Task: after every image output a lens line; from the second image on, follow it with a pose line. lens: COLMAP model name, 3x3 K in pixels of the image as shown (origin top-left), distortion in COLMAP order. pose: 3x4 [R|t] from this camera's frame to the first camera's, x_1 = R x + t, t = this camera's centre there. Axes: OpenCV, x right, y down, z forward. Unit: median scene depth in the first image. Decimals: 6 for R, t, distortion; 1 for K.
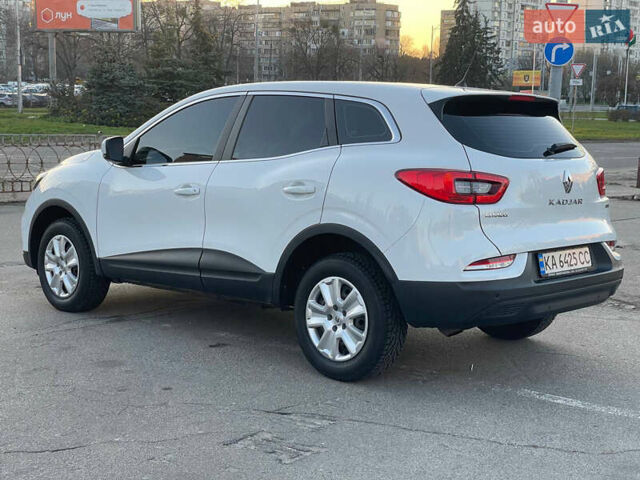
lens RADIAL K [[969.7, 0, 317.6], [0, 969.7, 238.0], [0, 0, 1]] dist [0.098743, 0.000000]
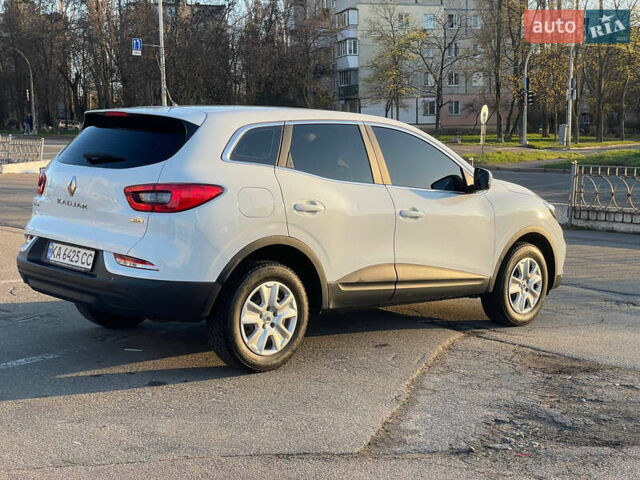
lens RADIAL K [[969.7, 0, 321.7], [0, 969.7, 239.9], [0, 0, 1]] dist [0.098743, 0.000000]
pose [[-0.042753, 0.087299, -0.995264, 1.339716], [-0.147188, 0.984755, 0.092700, -0.139062], [0.988184, 0.150454, -0.029252, 1.302180]]
